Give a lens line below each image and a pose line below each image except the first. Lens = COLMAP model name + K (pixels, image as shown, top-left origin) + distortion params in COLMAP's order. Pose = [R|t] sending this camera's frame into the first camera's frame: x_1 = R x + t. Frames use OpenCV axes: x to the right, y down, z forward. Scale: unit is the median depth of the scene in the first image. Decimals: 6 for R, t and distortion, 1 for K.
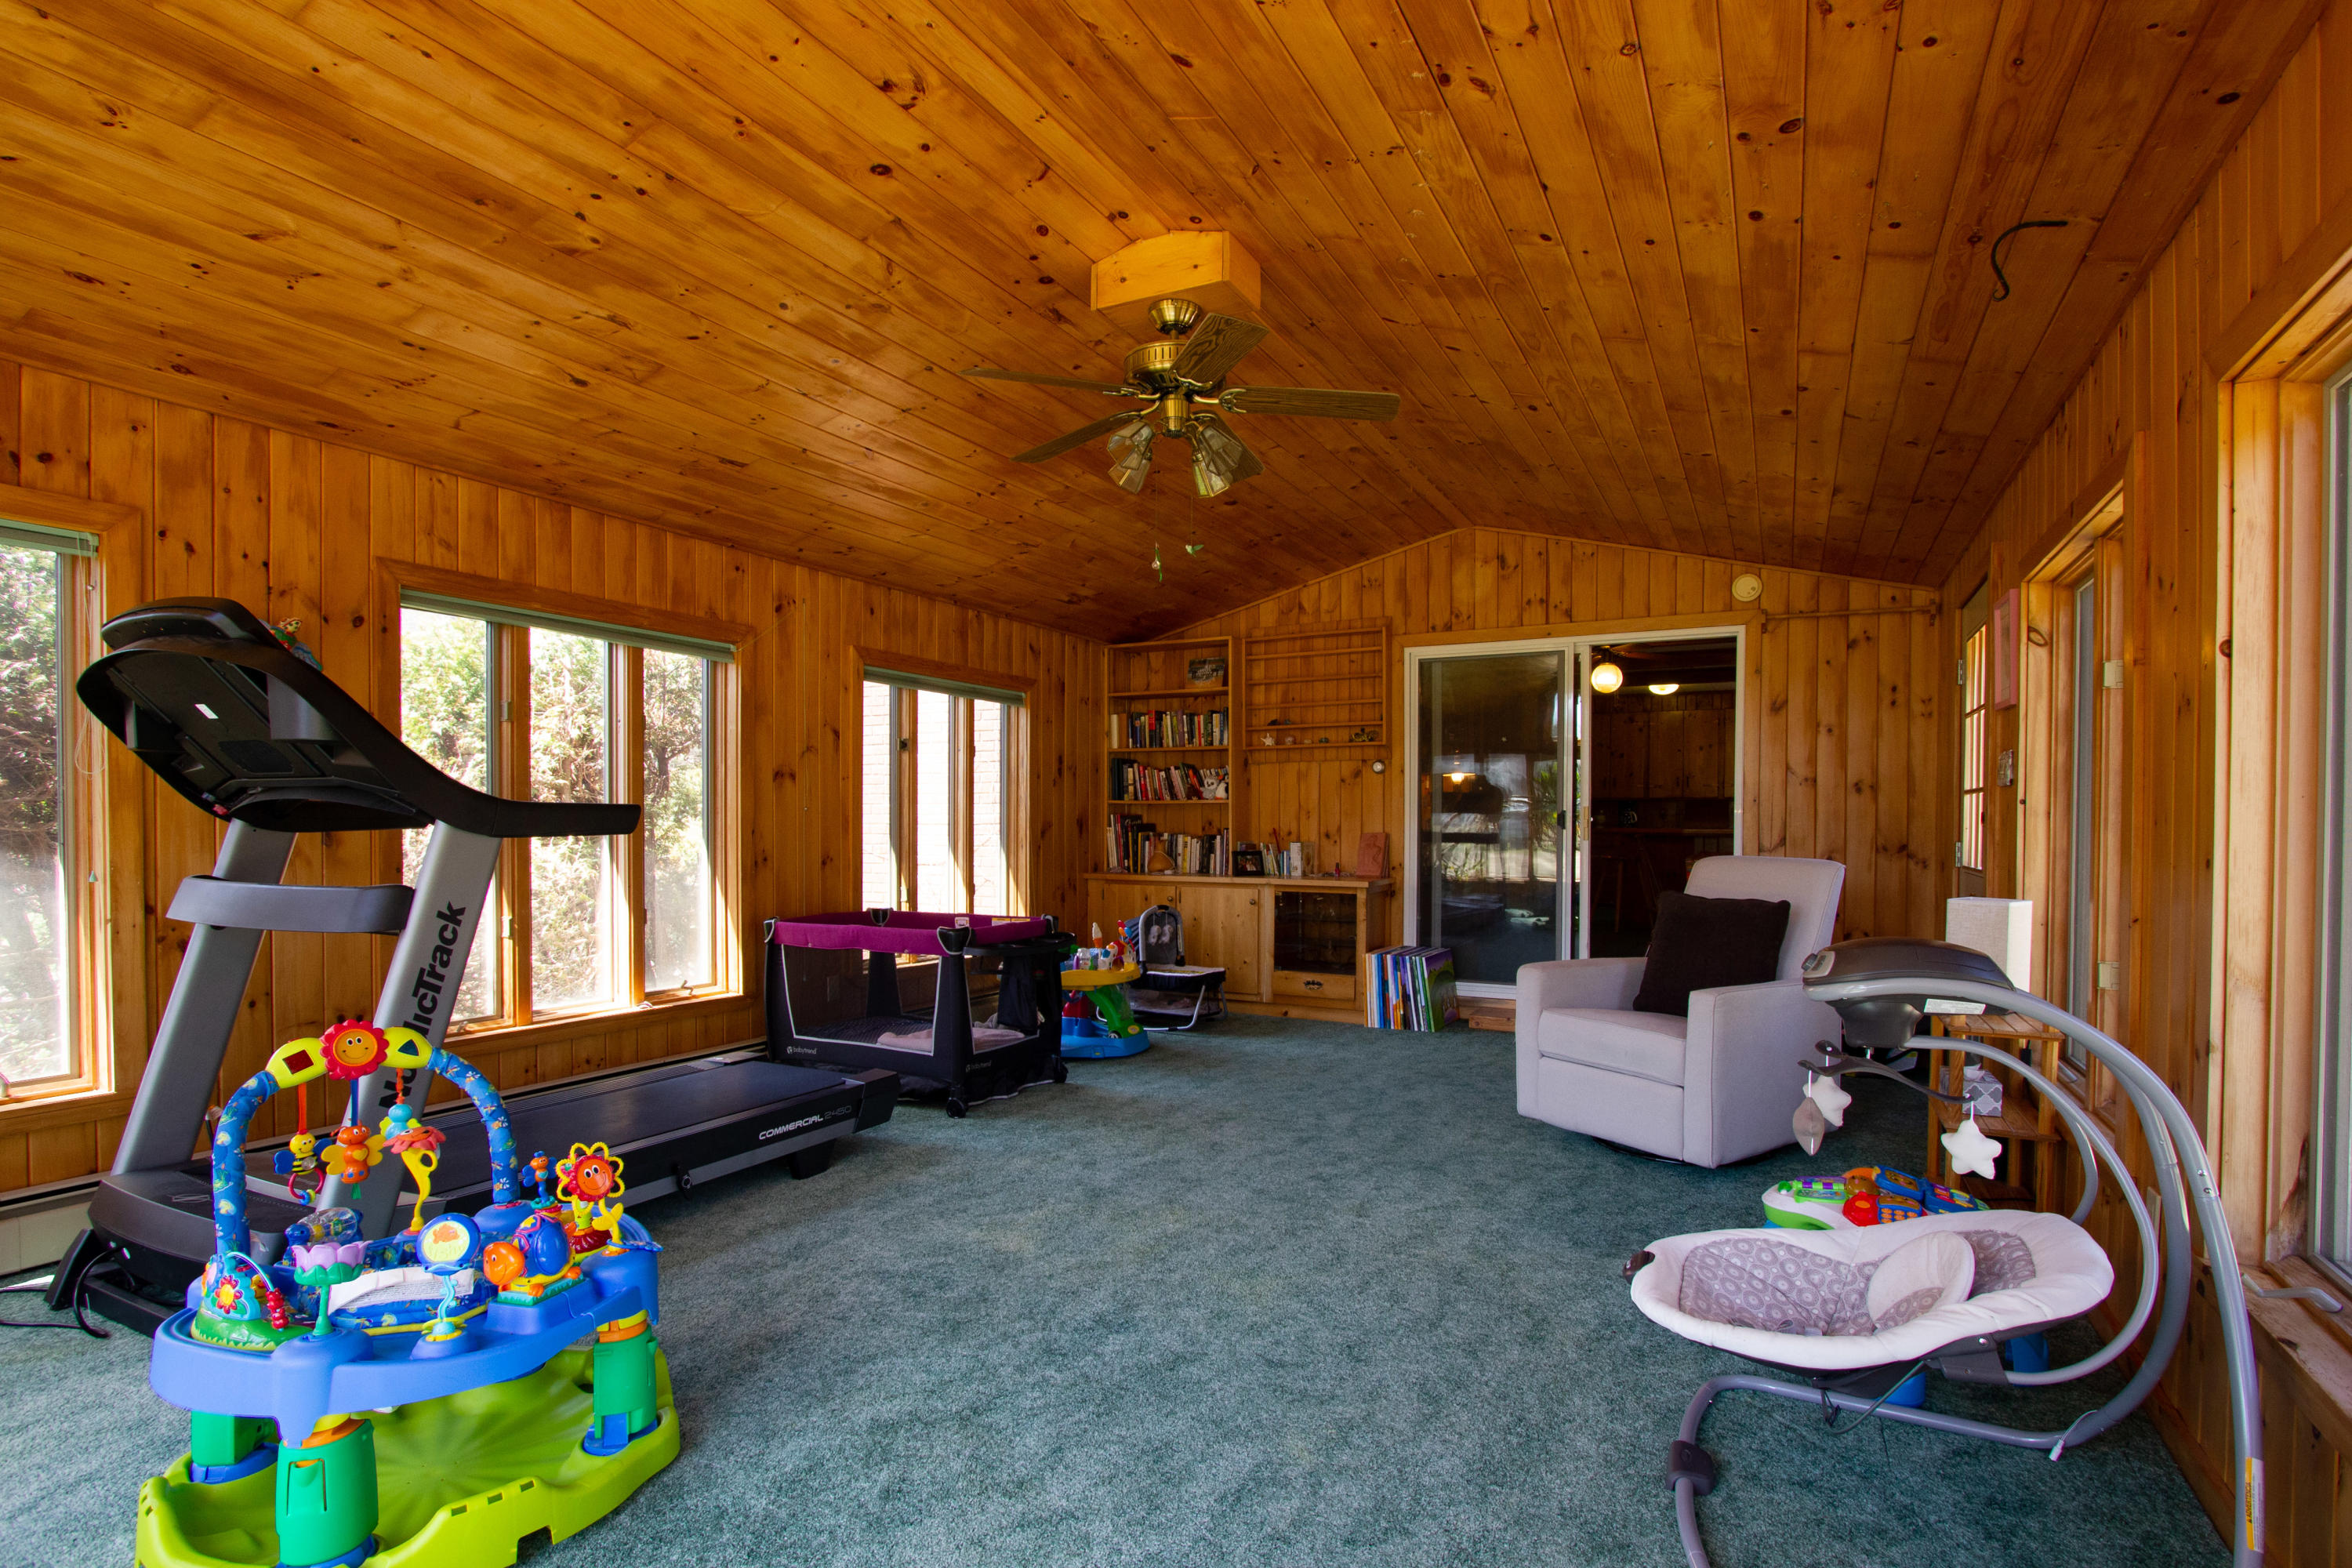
lens RADIAL K [[1159.6, 0, 1176.0], [0, 1159.6, 838.6], [0, 0, 1]] dist [-0.018262, -0.000206]
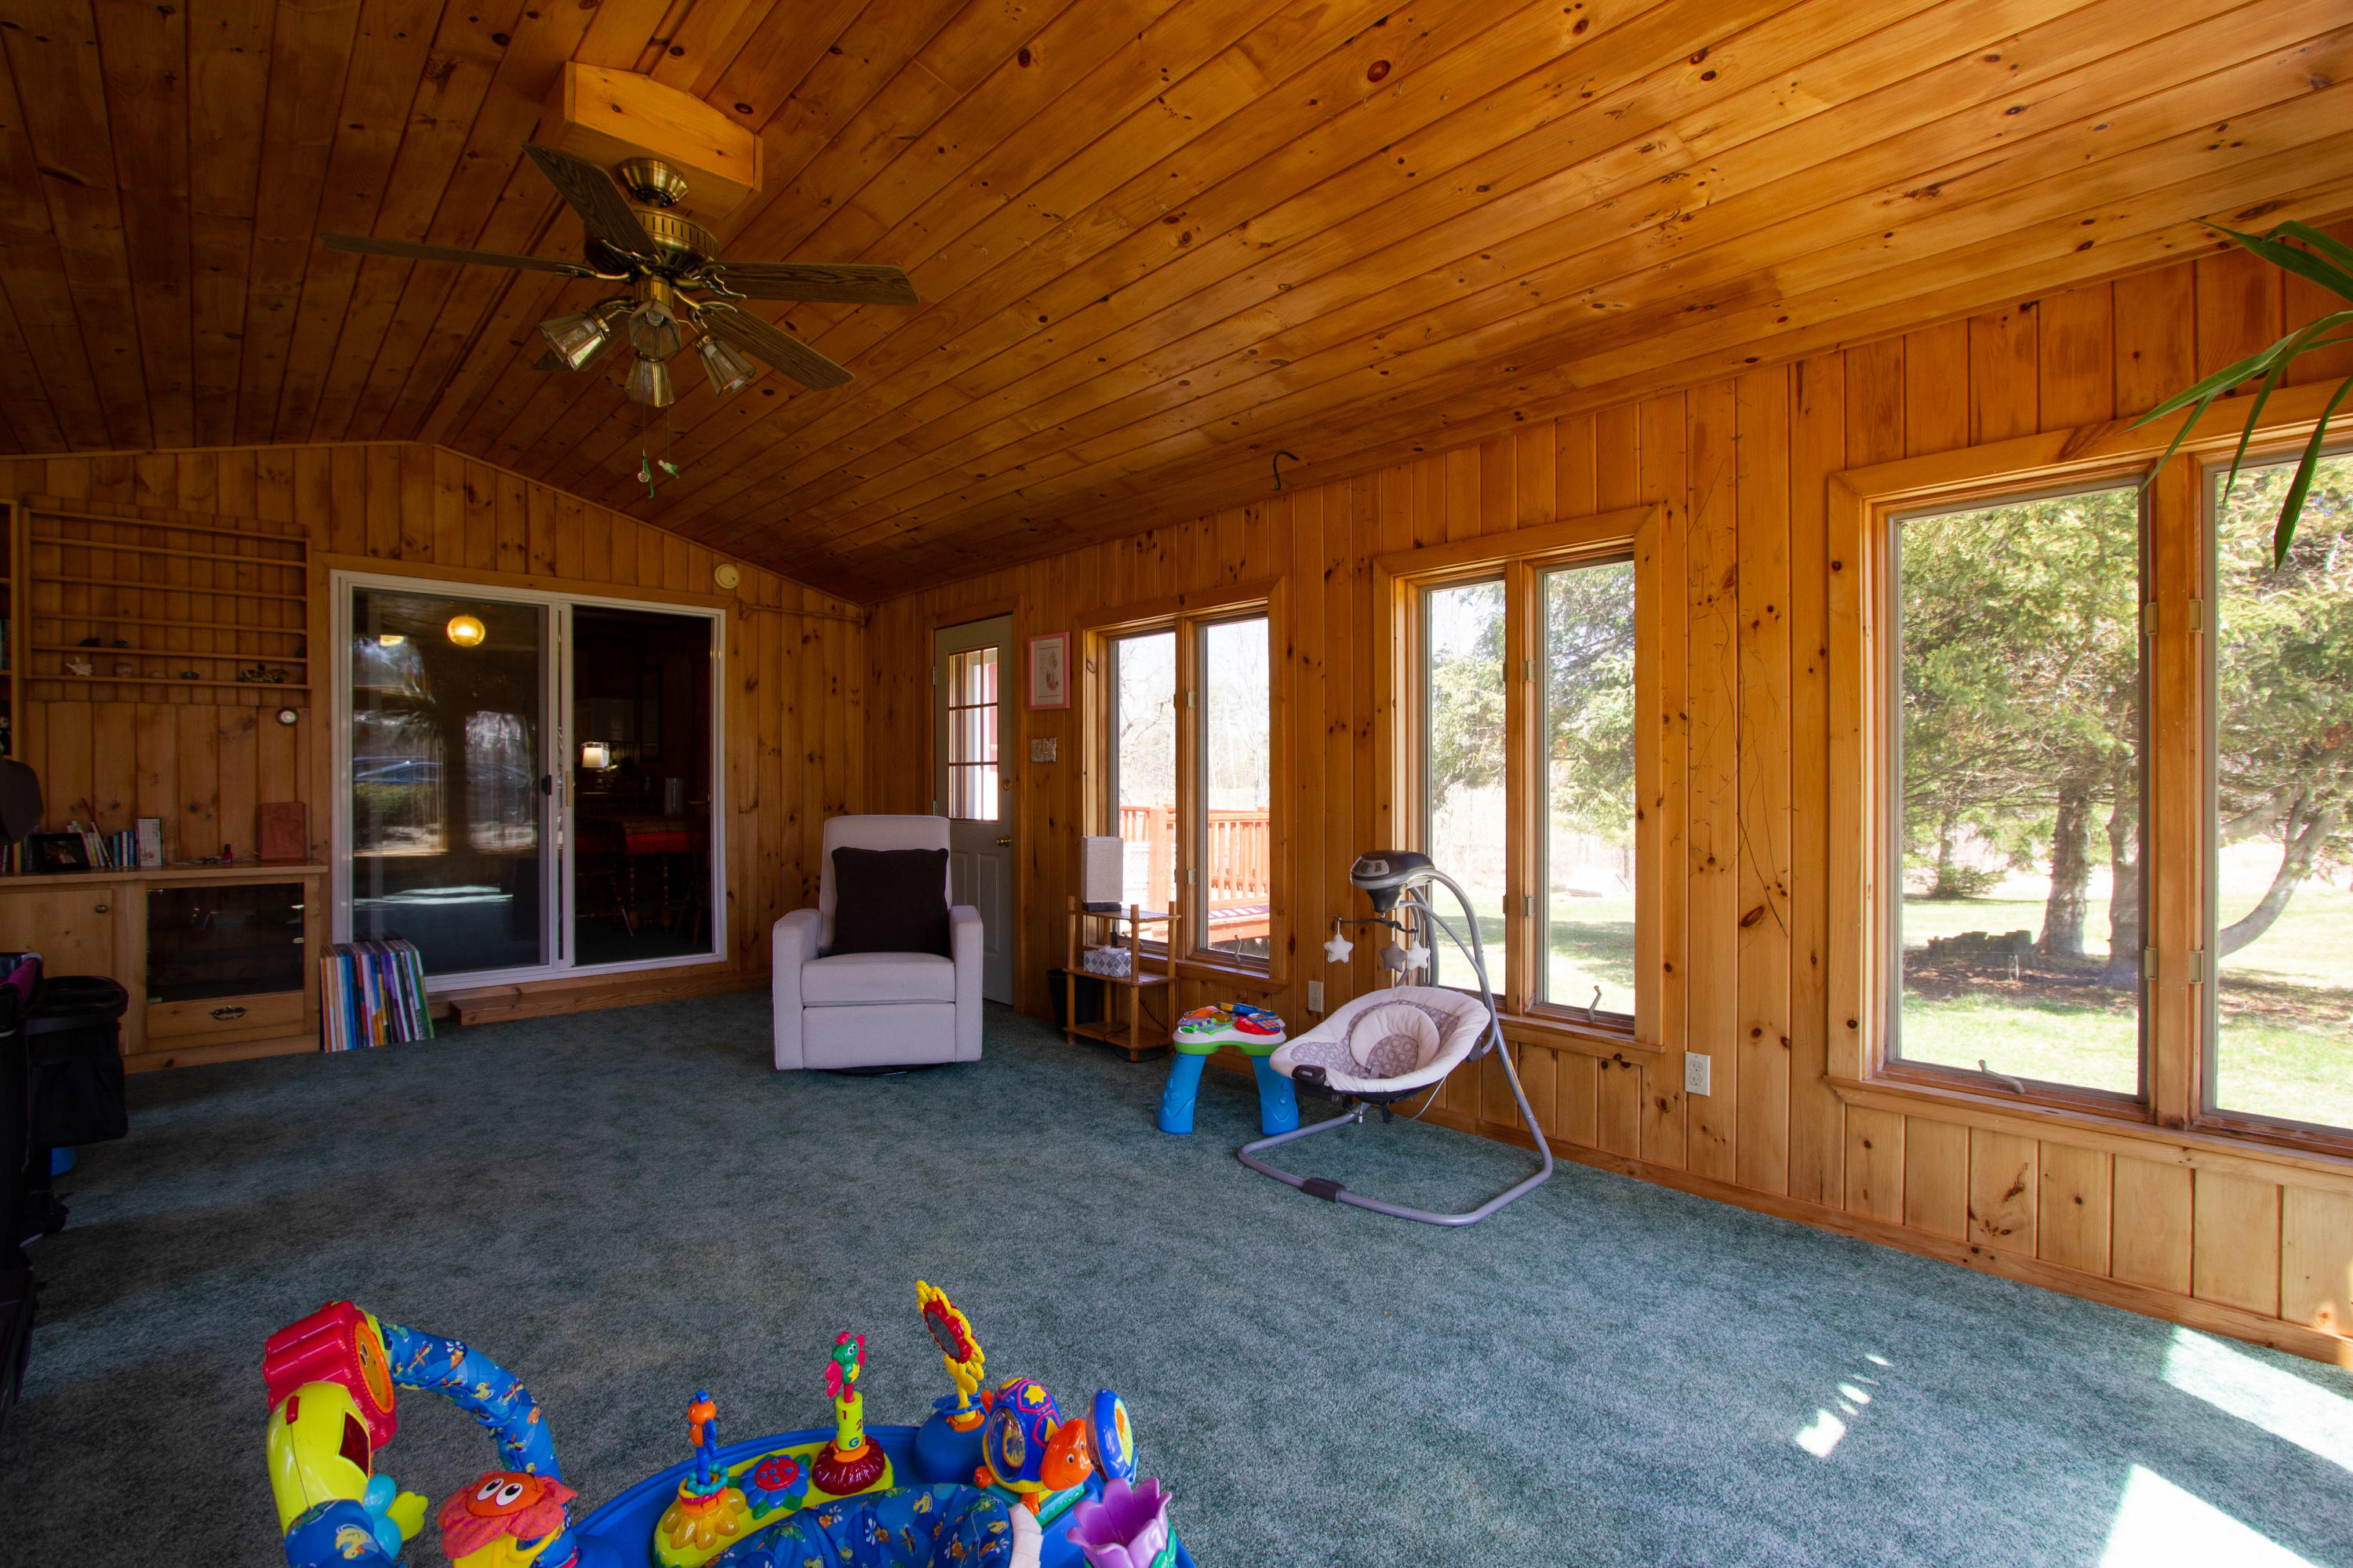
lens RADIAL K [[1132.5, 0, 1173.6], [0, 1132.5, 788.2], [0, 0, 1]] dist [-0.023492, -0.000827]
pose [[0.323039, -0.005787, 0.946368, -0.406449], [0.015762, 0.999875, 0.000734, -0.007106], [-0.946254, 0.014680, 0.323090, 0.247906]]
